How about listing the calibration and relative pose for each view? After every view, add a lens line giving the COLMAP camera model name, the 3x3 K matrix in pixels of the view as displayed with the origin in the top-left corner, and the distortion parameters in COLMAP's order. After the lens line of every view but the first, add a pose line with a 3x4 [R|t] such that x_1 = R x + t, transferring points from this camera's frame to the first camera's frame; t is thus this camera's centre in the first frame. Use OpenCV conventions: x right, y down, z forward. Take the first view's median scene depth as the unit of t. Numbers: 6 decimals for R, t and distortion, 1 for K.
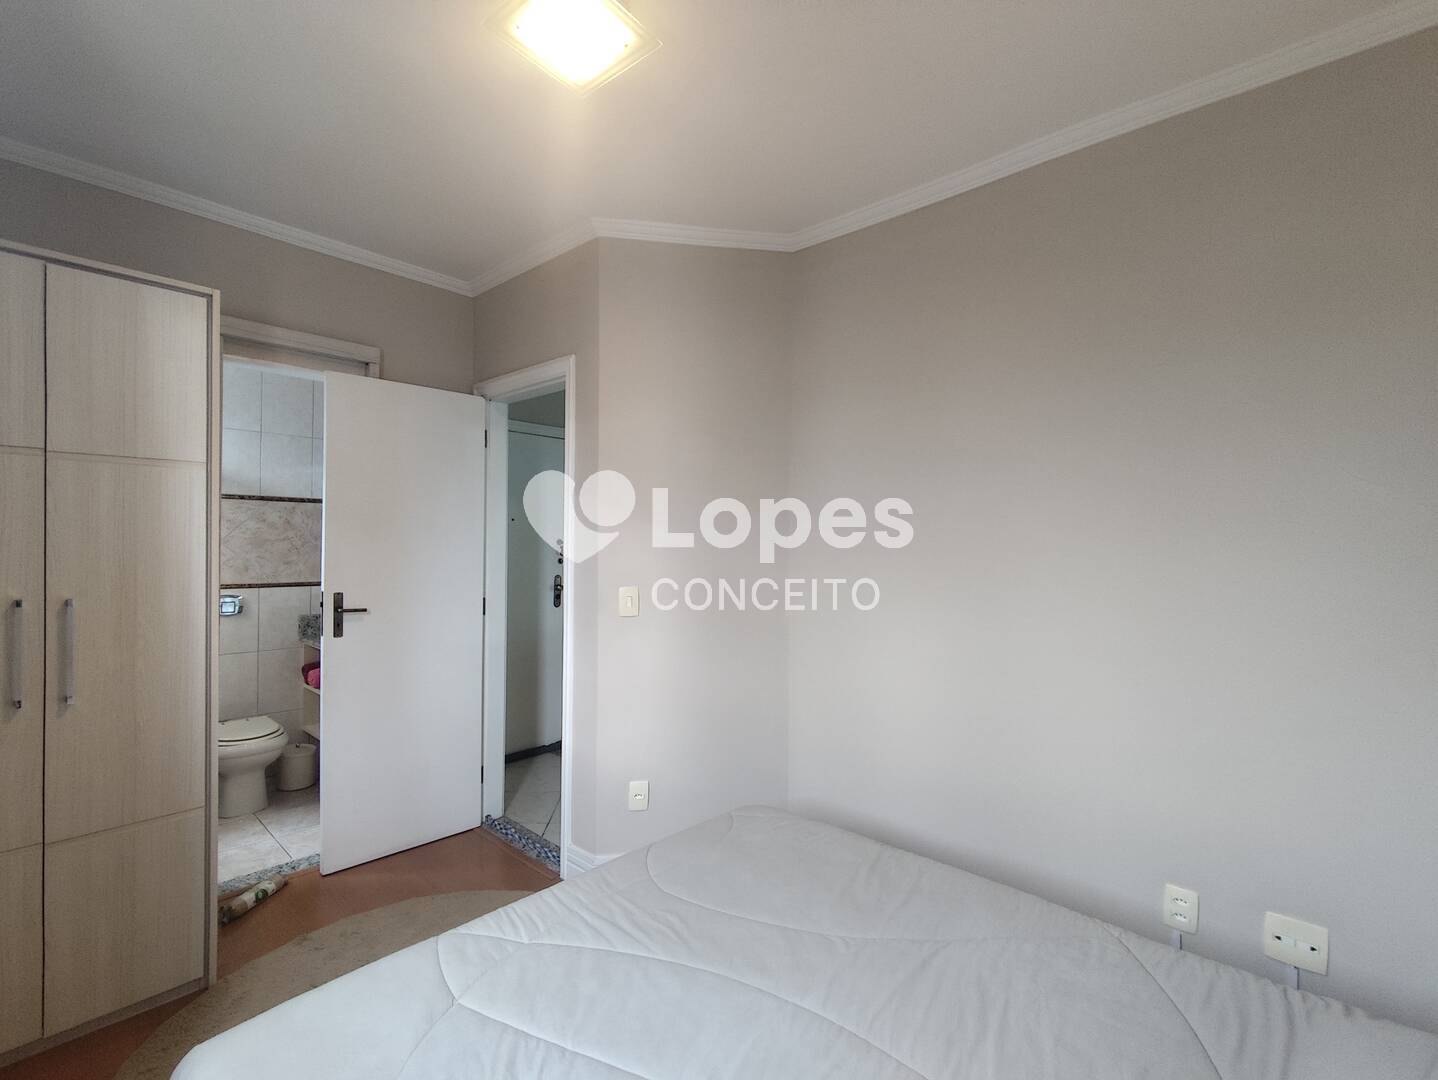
lens RADIAL K [[656.4, 0, 703.7], [0, 656.4, 540.0], [0, 0, 1]] dist [-0.002097, 0.000523]
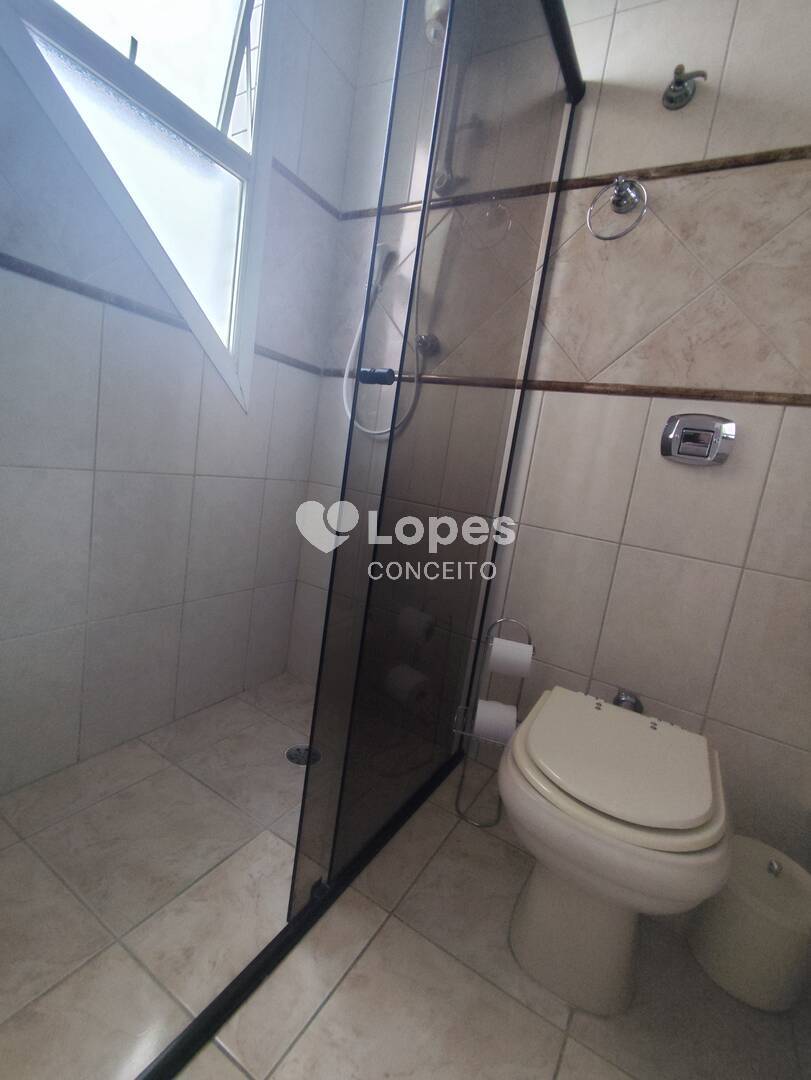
lens RADIAL K [[493.0, 0, 405.1], [0, 493.0, 531.6], [0, 0, 1]] dist [-0.002097, 0.000523]
pose [[0.223502, 0.172913, -0.959243, -0.446406], [-0.134891, 0.980156, 0.145253, 0.133880], [0.965324, 0.096928, 0.242392, 0.734164]]
